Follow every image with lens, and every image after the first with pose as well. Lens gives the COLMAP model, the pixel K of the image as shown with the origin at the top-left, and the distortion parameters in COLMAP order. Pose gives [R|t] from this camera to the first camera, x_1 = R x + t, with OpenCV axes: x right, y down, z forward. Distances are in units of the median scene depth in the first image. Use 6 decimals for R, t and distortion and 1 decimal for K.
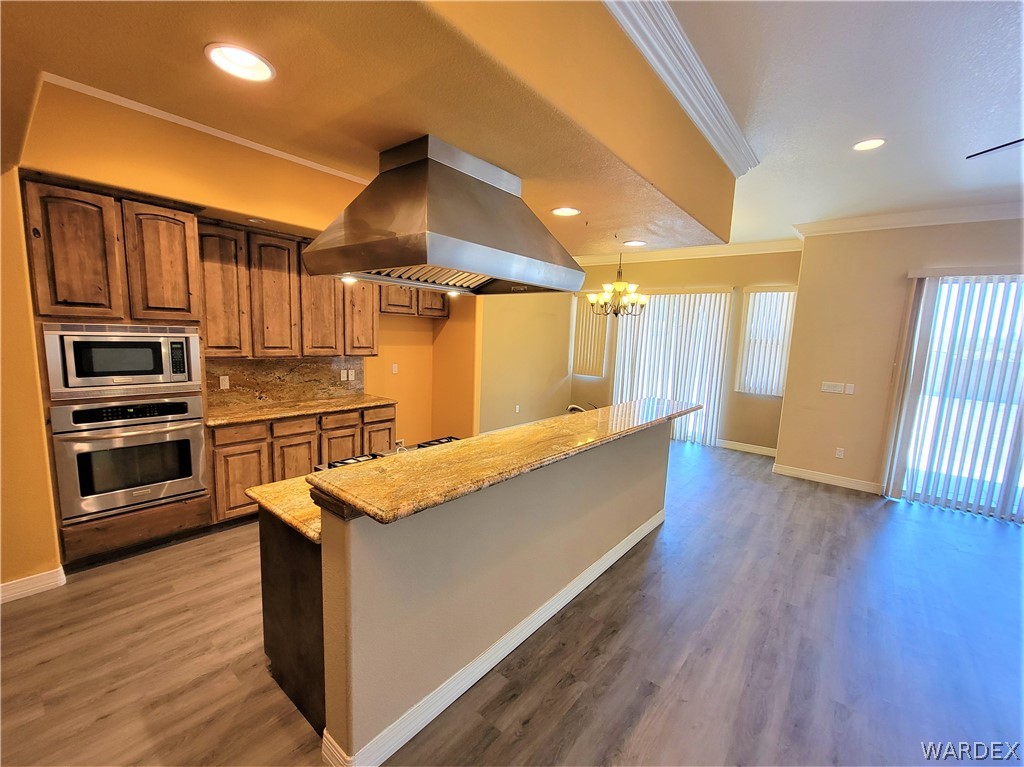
lens RADIAL K [[430.9, 0, 508.2], [0, 430.9, 391.4], [0, 0, 1]] dist [-0.005548, -0.000087]
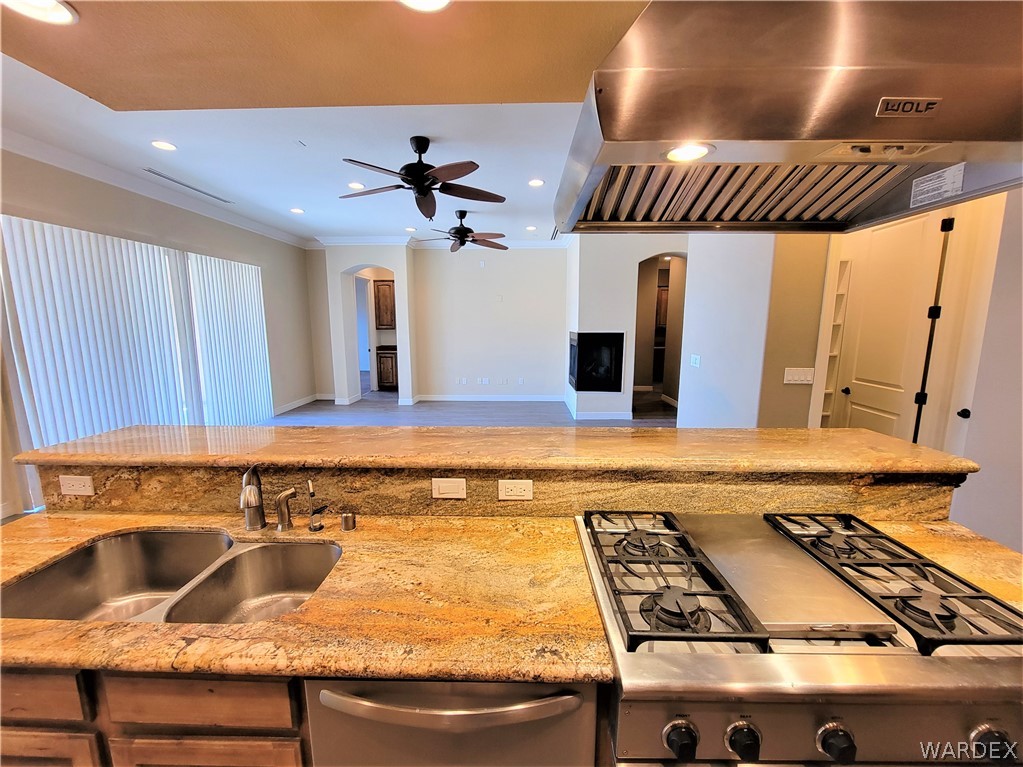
lens RADIAL K [[430.5, 0, 507.7], [0, 430.5, 391.4], [0, 0, 1]] dist [-0.005548, -0.000087]
pose [[-0.608291, -0.168521, 0.775618, -0.205209], [0.084026, 0.958036, 0.274054, -0.104579], [-0.789254, 0.231877, -0.568605, 0.859181]]
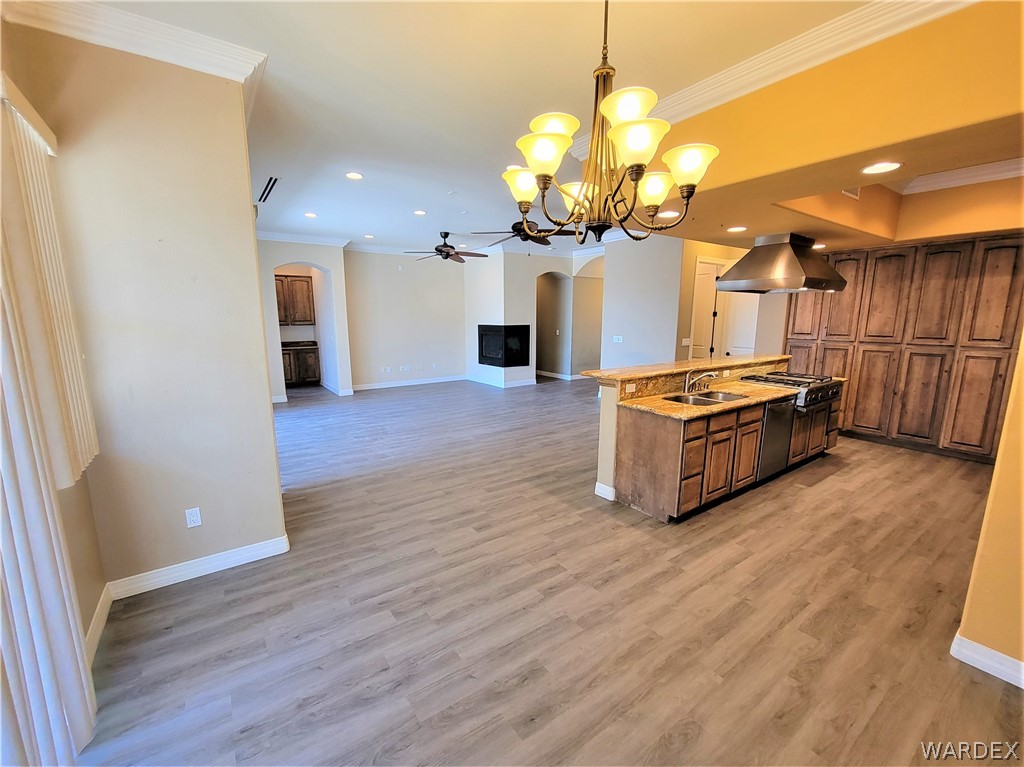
lens RADIAL K [[430.9, 0, 508.2], [0, 430.9, 391.4], [0, 0, 1]] dist [-0.005548, -0.000087]
pose [[-0.962801, -0.088129, 0.255436, 0.320486], [-0.003464, 0.949267, 0.314453, -0.237312], [-0.270189, 0.301871, -0.914260, 1.883008]]
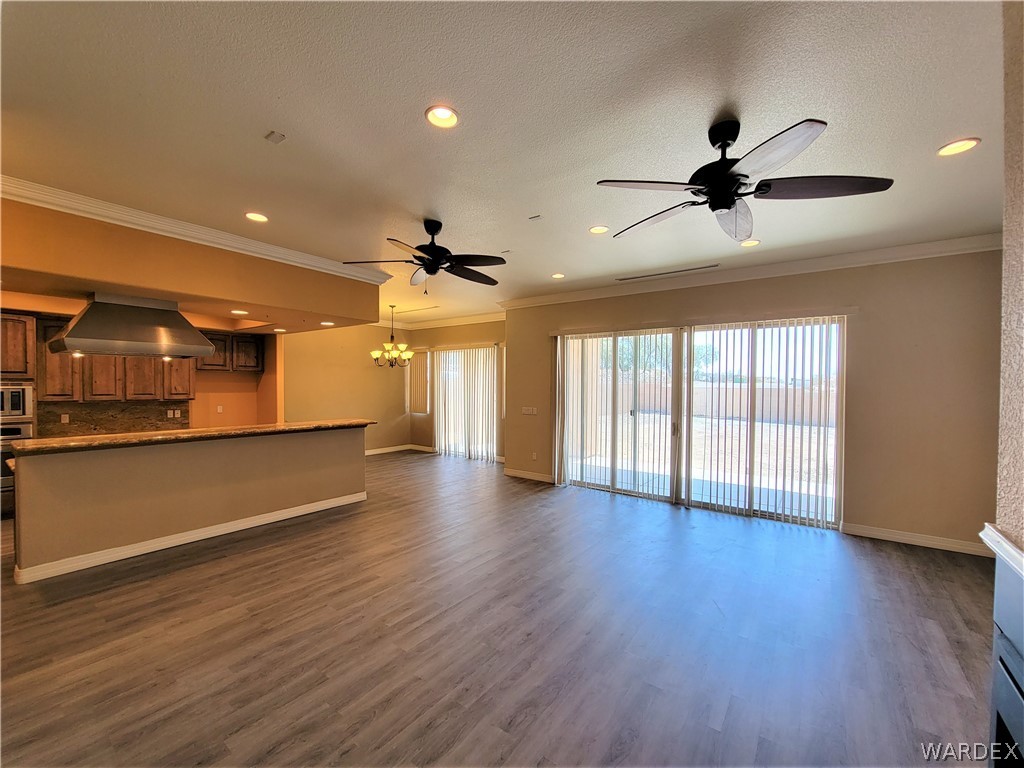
lens RADIAL K [[420.6, 0, 508.0], [0, 420.6, 390.5], [0, 0, 1]] dist [-0.002310, -0.000152]
pose [[0.998308, -0.035085, 0.046373, 0.797325], [0.040428, 0.991973, -0.119811, 0.115463], [-0.041798, 0.121483, 0.991713, -0.521065]]
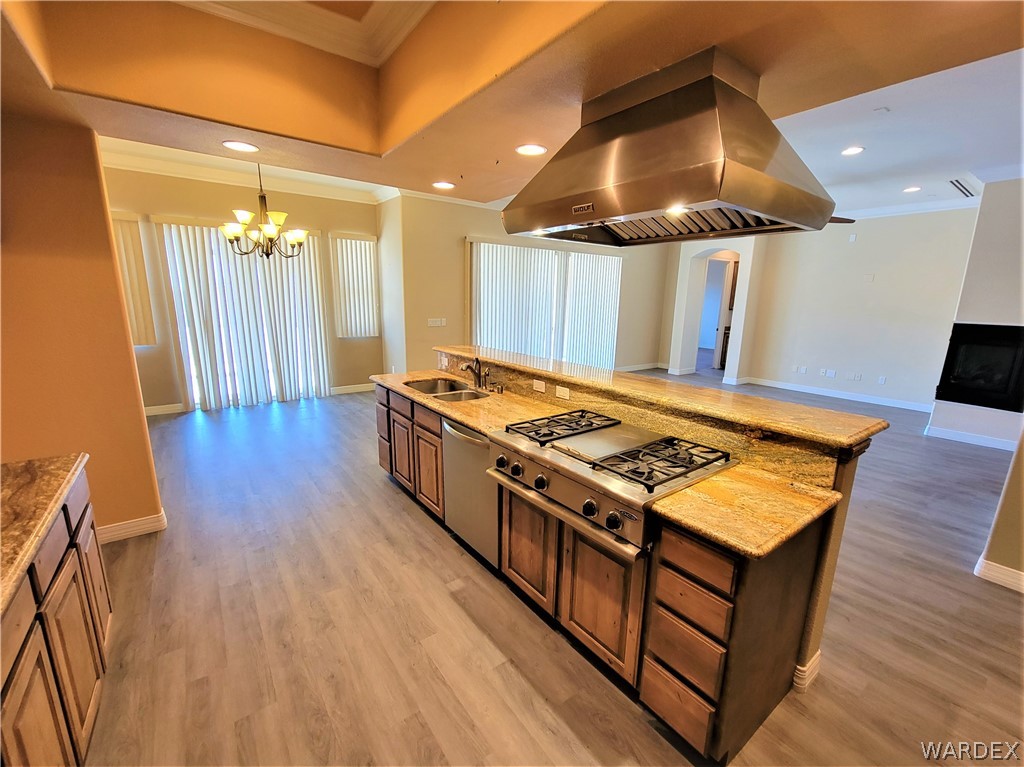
lens RADIAL K [[430.9, 0, 508.2], [0, 430.9, 391.4], [0, 0, 1]] dist [-0.005548, -0.000087]
pose [[0.245559, -0.245218, 0.937853, -0.594404], [0.123428, 0.967511, 0.220655, -0.085981], [-0.961492, 0.061573, 0.267848, 0.567599]]
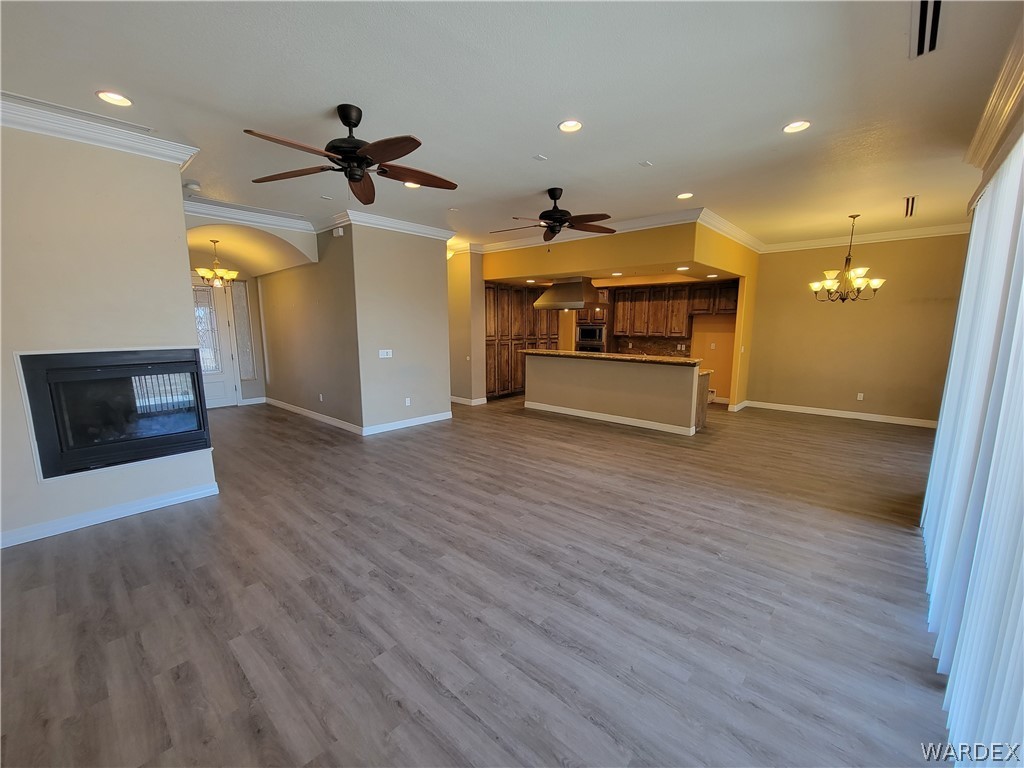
lens RADIAL K [[420.6, 0, 508.0], [0, 420.6, 390.5], [0, 0, 1]] dist [-0.002310, -0.000152]
pose [[-0.052917, 0.114678, -0.991992, 1.896283], [-0.138720, 0.982908, 0.121028, 0.040291], [0.988917, 0.144014, -0.036104, 0.369237]]
